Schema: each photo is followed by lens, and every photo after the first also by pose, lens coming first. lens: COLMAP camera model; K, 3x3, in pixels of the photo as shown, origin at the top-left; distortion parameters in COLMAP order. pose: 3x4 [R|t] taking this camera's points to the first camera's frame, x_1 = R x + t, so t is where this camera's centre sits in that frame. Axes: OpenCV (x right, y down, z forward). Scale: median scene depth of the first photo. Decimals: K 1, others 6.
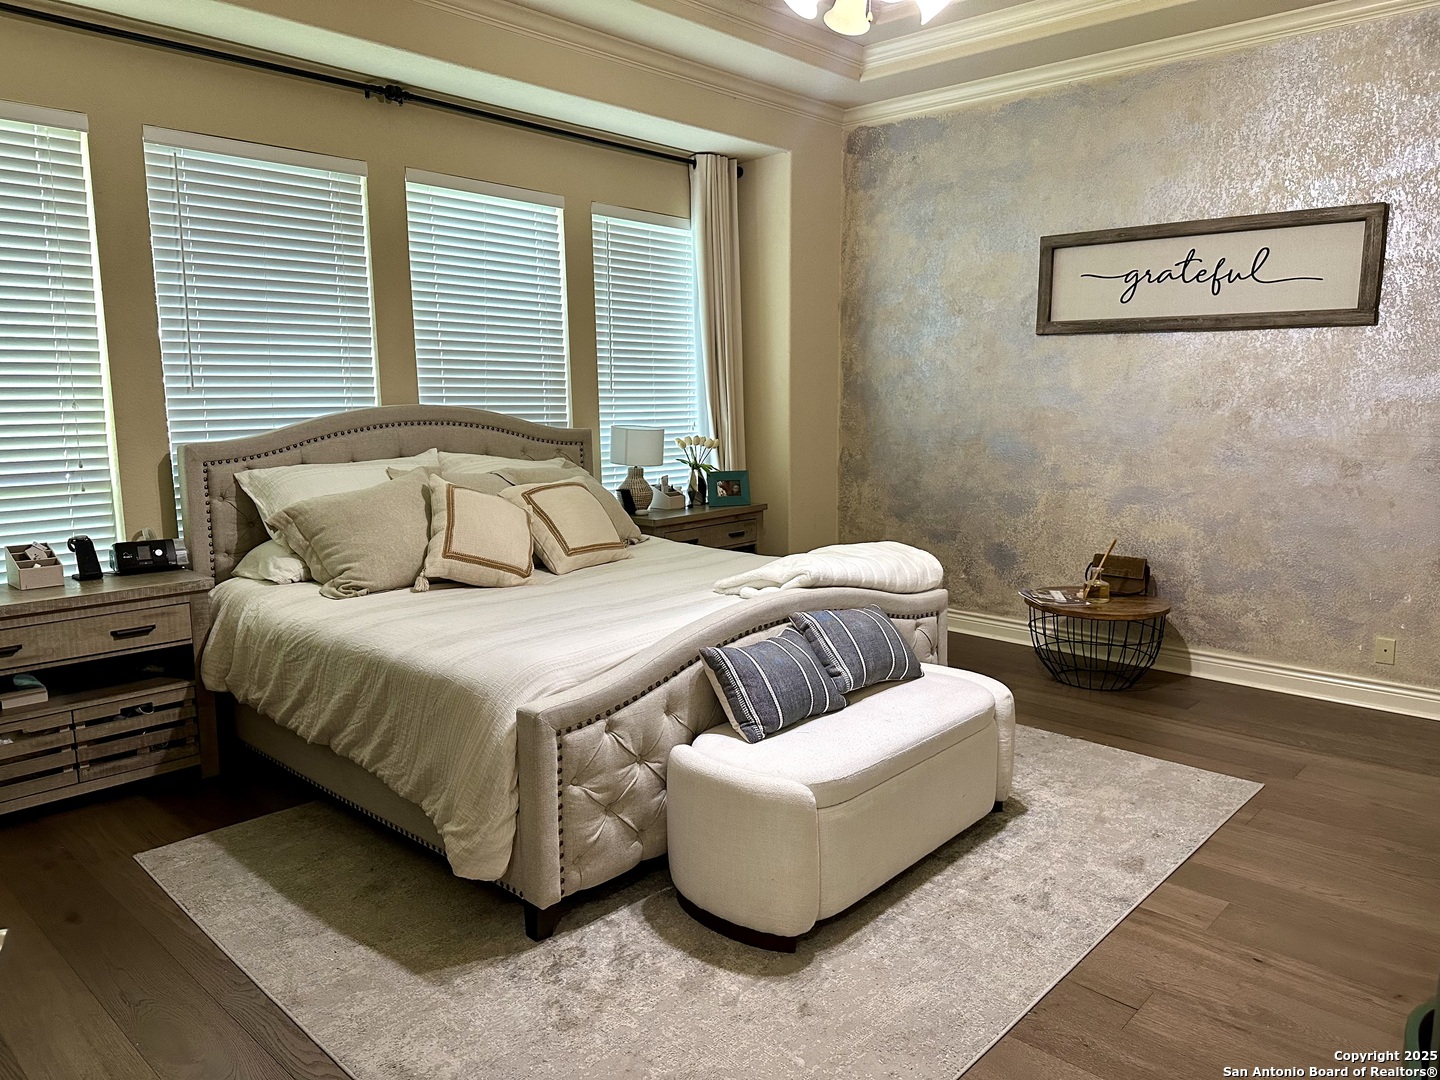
lens RADIAL K [[1072.6, 0, 722.2], [0, 1072.6, 540.1], [0, 0, 1]] dist [0.012926, -0.007873]
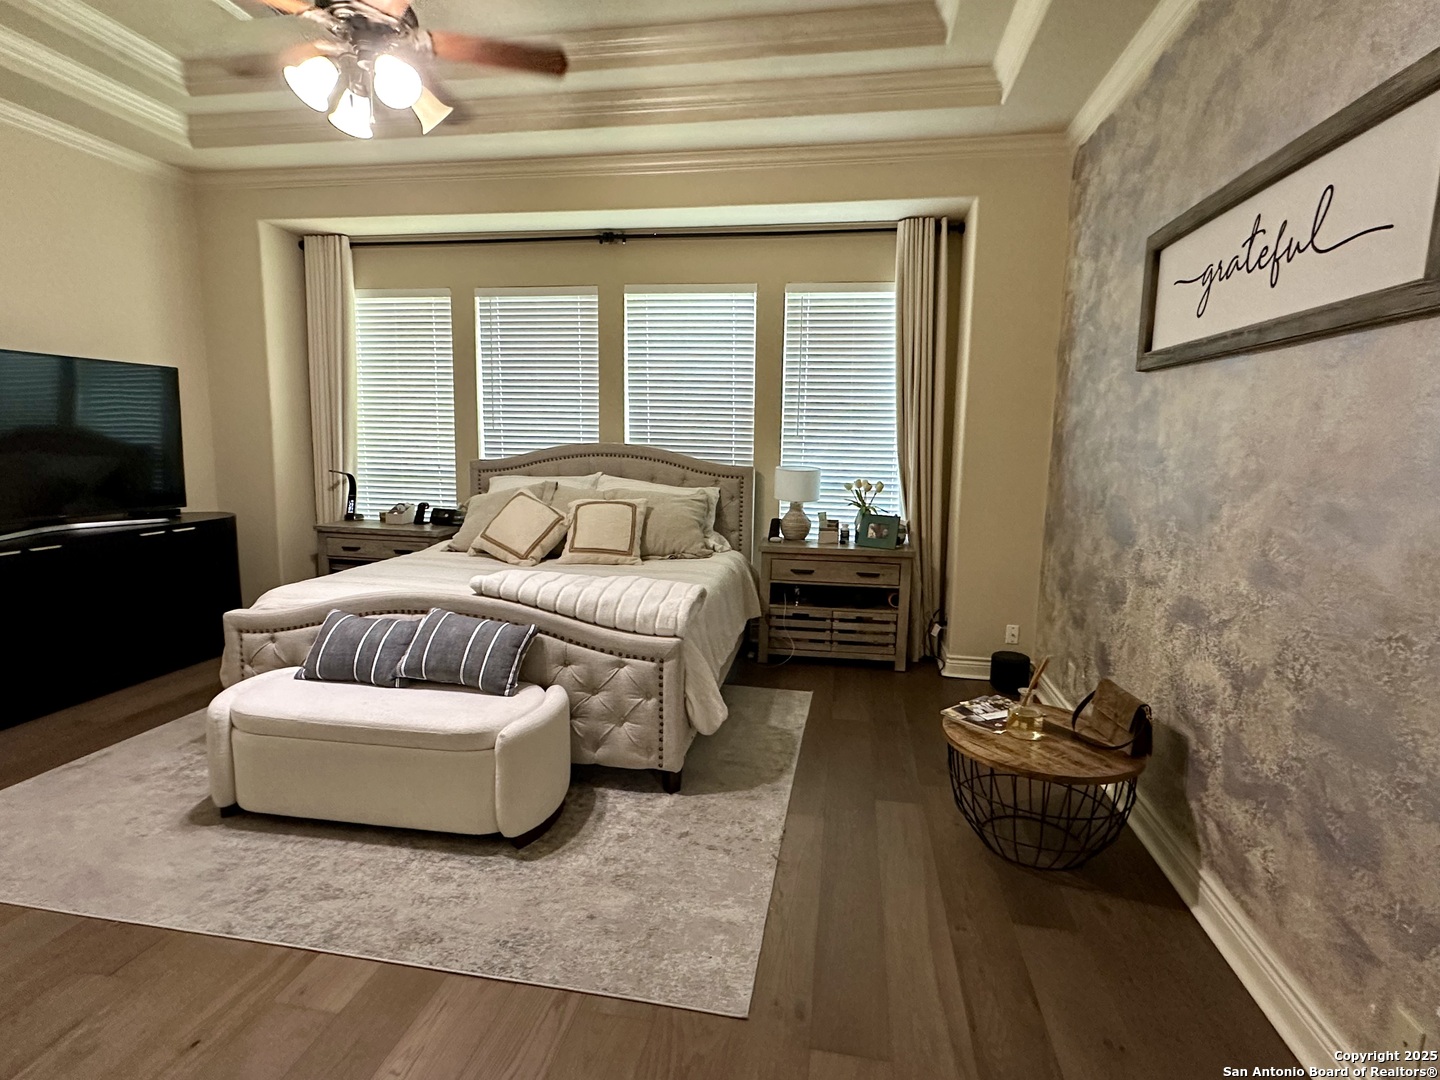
lens RADIAL K [[761.9, 0, 718.5], [0, 761.9, 543.1], [0, 0, 1]] dist [-0.004096, -0.000832]
pose [[0.512480, 0.135328, -0.847968, 0.699429], [-0.140710, 0.987390, 0.072538, -0.084507], [0.847092, 0.082143, 0.525060, 0.572093]]
